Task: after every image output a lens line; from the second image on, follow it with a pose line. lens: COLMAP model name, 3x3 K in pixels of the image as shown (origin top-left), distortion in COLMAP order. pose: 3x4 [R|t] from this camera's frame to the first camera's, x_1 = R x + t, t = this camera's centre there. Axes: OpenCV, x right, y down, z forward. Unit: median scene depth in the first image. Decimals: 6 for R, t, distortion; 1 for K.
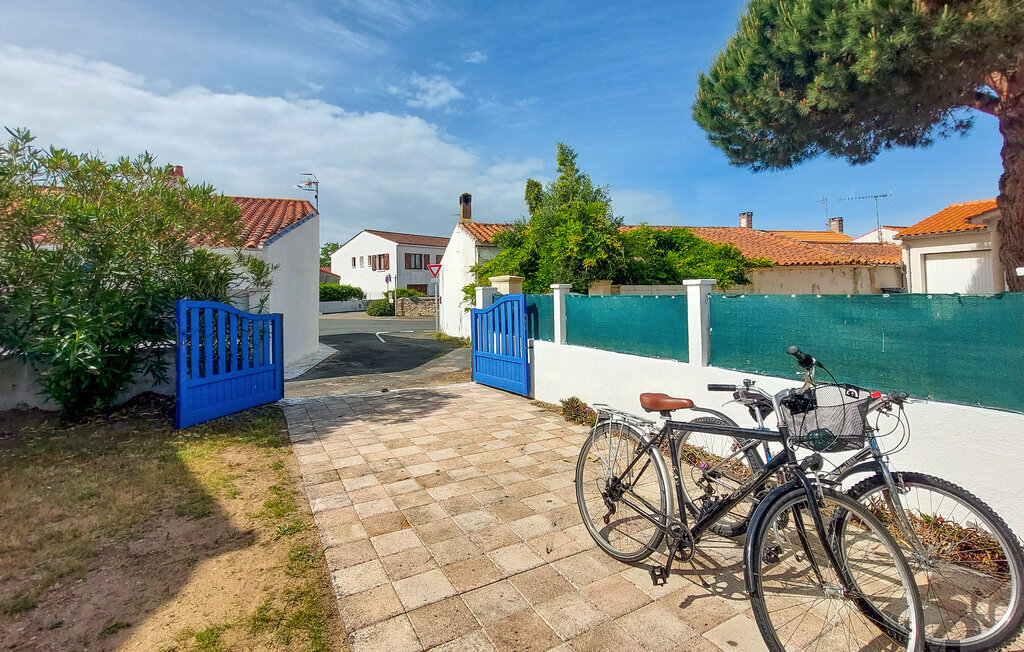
lens RADIAL K [[490.4, 0, 544.7], [0, 490.4, 325.4], [0, 0, 1]] dist [-0.027197, -0.000178]
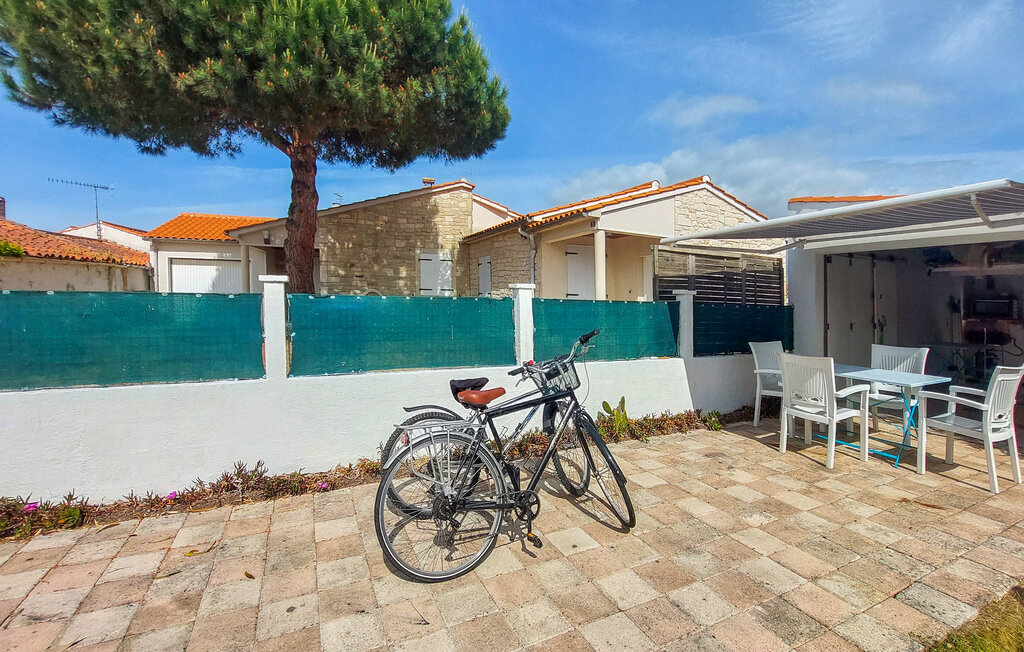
lens RADIAL K [[490.4, 0, 544.7], [0, 490.4, 325.4], [0, 0, 1]] dist [-0.027197, -0.000178]
pose [[0.008731, -0.036490, 0.999296, -0.230369], [0.049397, 0.998130, 0.036016, -0.007310], [-0.998741, 0.049048, 0.010517, 0.243619]]
